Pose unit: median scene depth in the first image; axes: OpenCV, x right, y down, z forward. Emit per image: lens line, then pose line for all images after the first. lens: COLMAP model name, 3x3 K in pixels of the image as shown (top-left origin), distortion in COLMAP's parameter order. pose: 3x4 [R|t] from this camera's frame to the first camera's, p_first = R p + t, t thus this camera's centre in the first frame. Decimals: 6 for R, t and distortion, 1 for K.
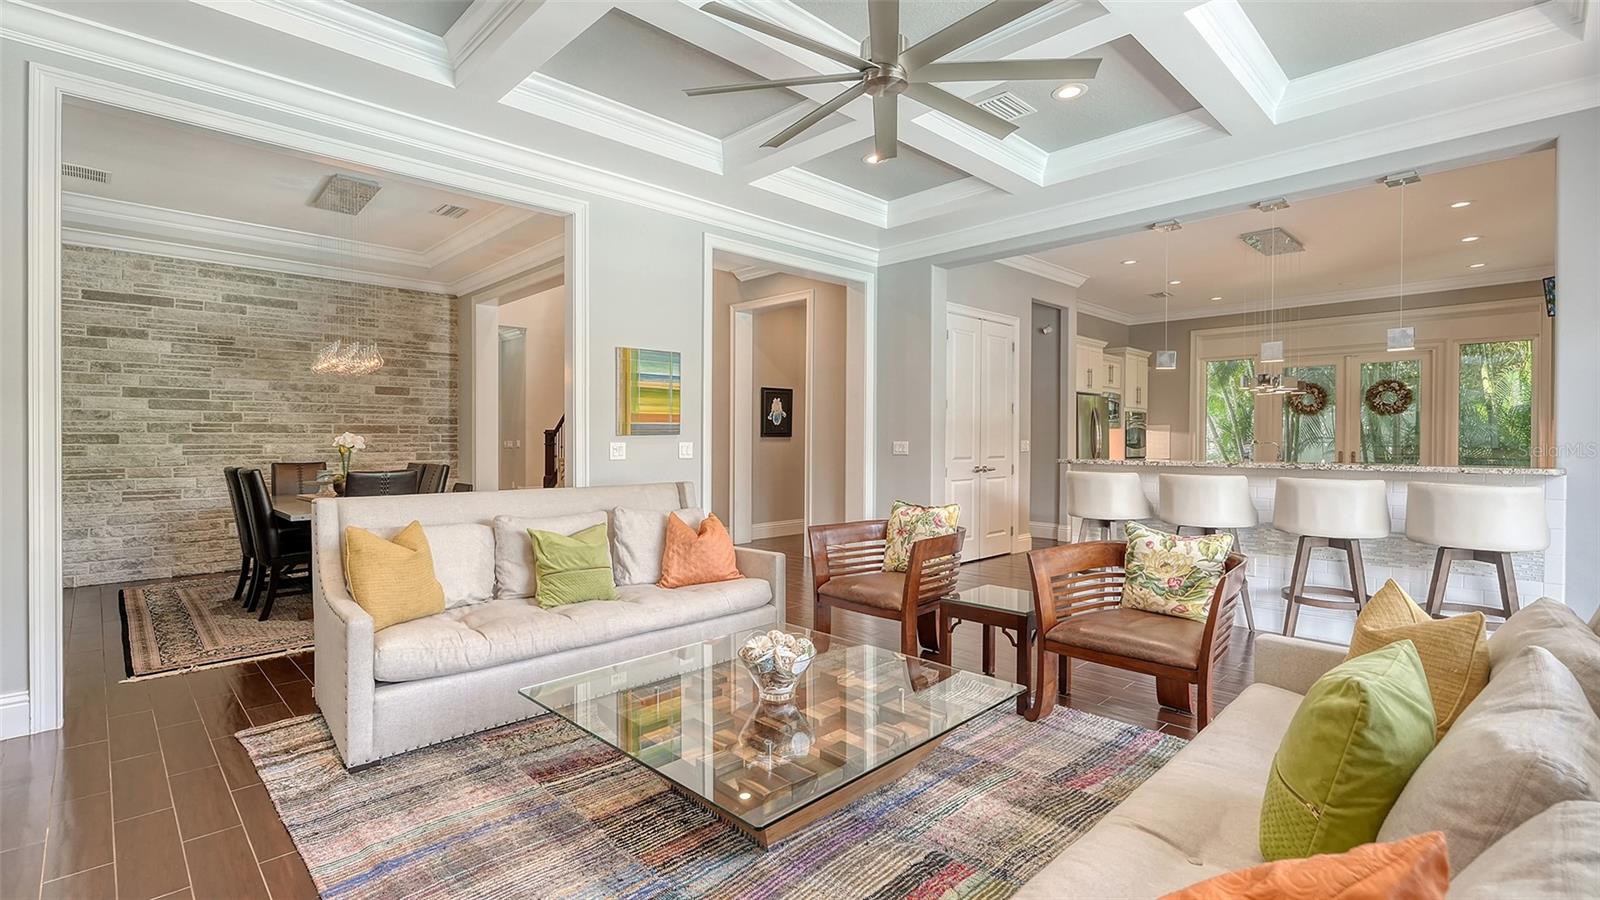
lens RADIAL K [[728.2, 0, 800.0], [0, 728.2, 450.0], [0, 0, 1]] dist [-0.000040, -0.000179]
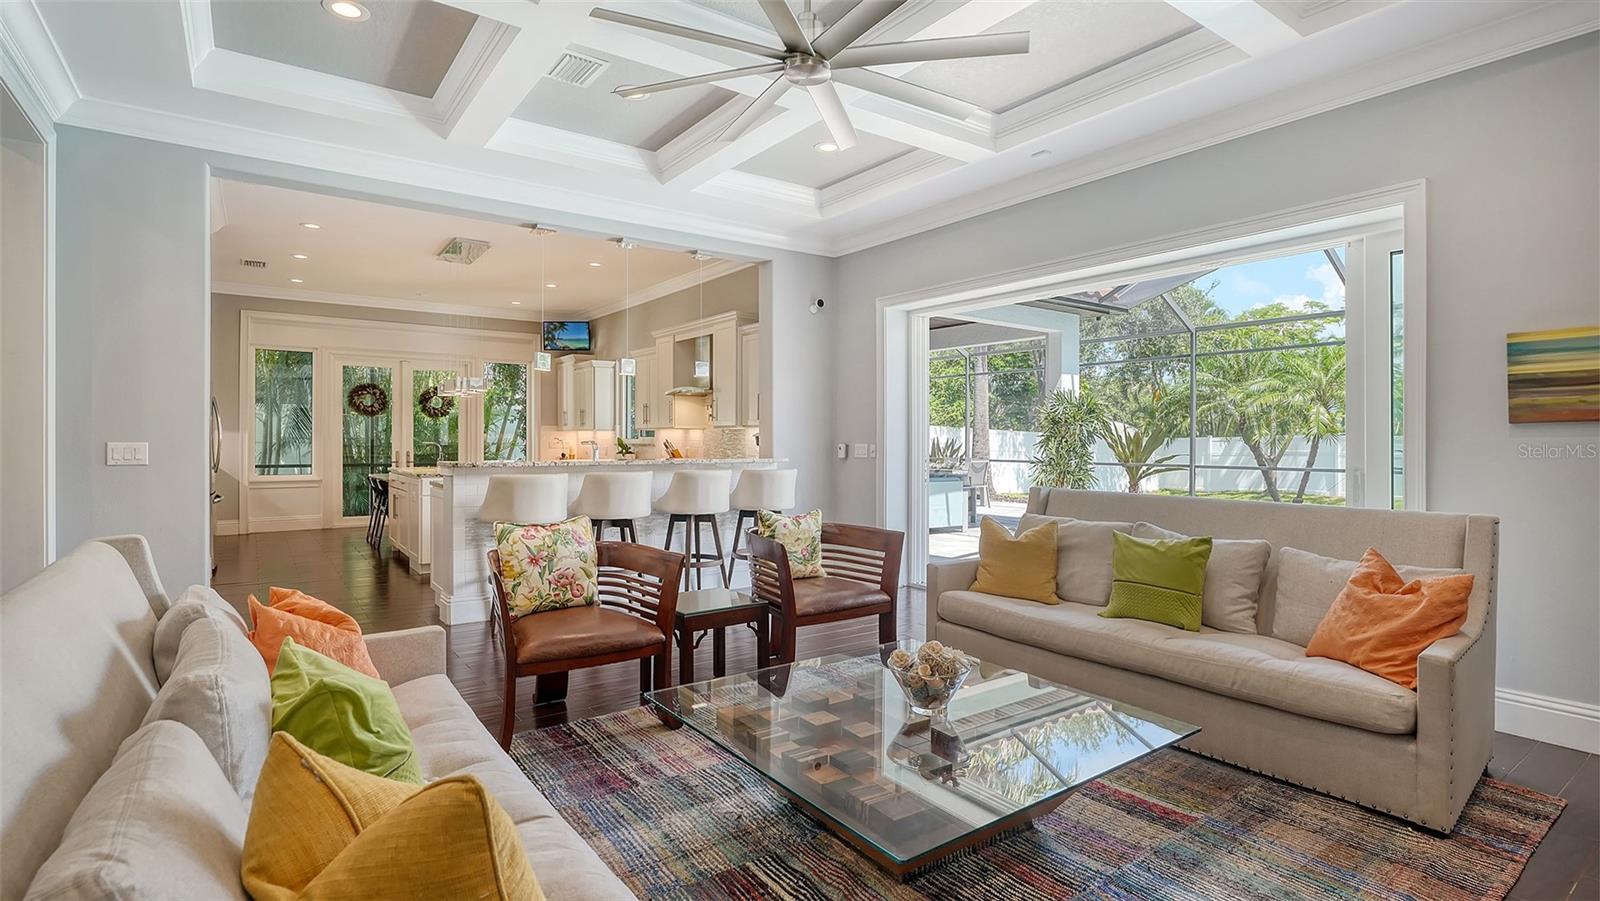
lens RADIAL K [[767.4, 0, 800.0], [0, 767.4, 450.5], [0, 0, 1]] dist [-0.002951, -0.000384]
pose [[0.151633, -0.013100, 0.988350, -0.623616], [0.012149, 0.999861, 0.011389, -0.009677], [-0.988362, 0.010281, 0.151771, 0.604004]]
